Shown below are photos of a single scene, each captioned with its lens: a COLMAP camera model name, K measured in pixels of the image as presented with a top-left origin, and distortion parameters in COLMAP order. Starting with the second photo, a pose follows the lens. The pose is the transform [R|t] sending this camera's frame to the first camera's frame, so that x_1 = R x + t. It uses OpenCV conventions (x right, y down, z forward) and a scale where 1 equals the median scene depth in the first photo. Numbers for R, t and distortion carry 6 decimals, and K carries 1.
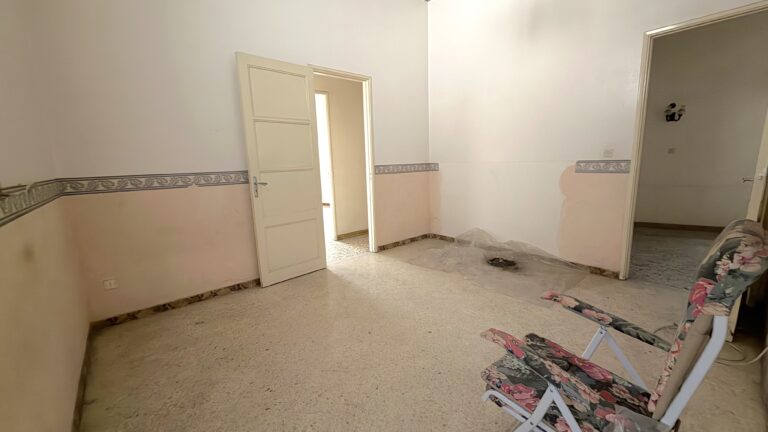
lens RADIAL K [[306.5, 0, 382.3], [0, 306.5, 216.4], [0, 0, 1]] dist [0.001703, 0.000194]
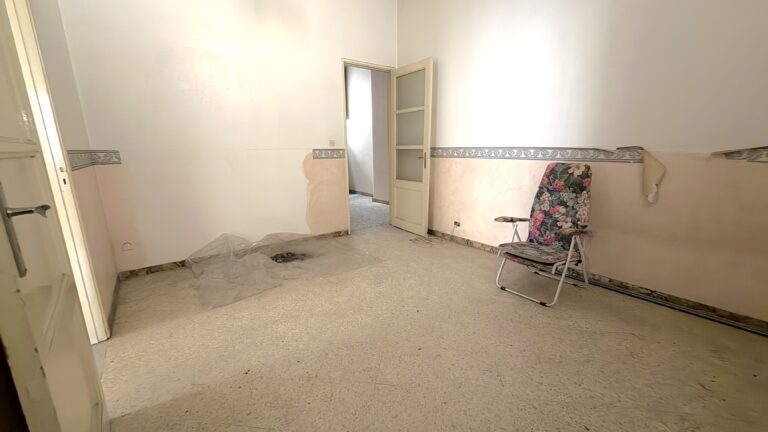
lens RADIAL K [[306.5, 0, 382.3], [0, 306.5, 216.4], [0, 0, 1]] dist [0.001703, 0.000194]
pose [[0.058110, -0.184073, 0.981193, -0.541898], [0.188006, 0.967286, 0.170329, -0.080522], [-0.980447, 0.174572, 0.090816, 0.670479]]
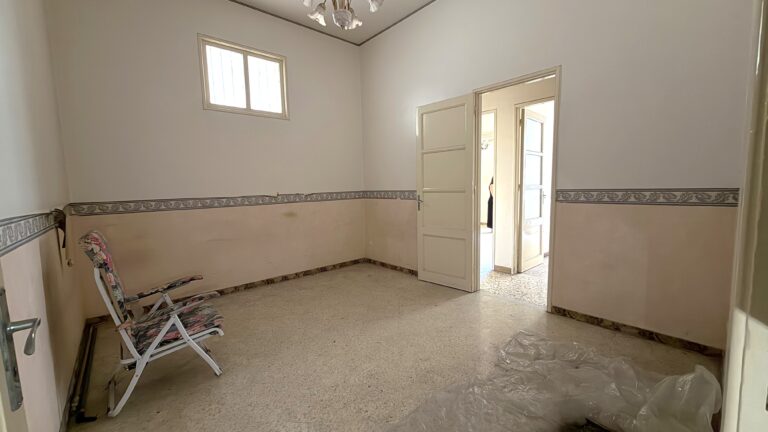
lens RADIAL K [[306.5, 0, 382.3], [0, 306.5, 216.4], [0, 0, 1]] dist [0.001703, 0.000194]
pose [[0.006986, 0.124491, -0.992196, 0.831369], [-0.158355, 0.979838, 0.121825, -0.158489], [0.987357, 0.156268, 0.026559, 0.739931]]
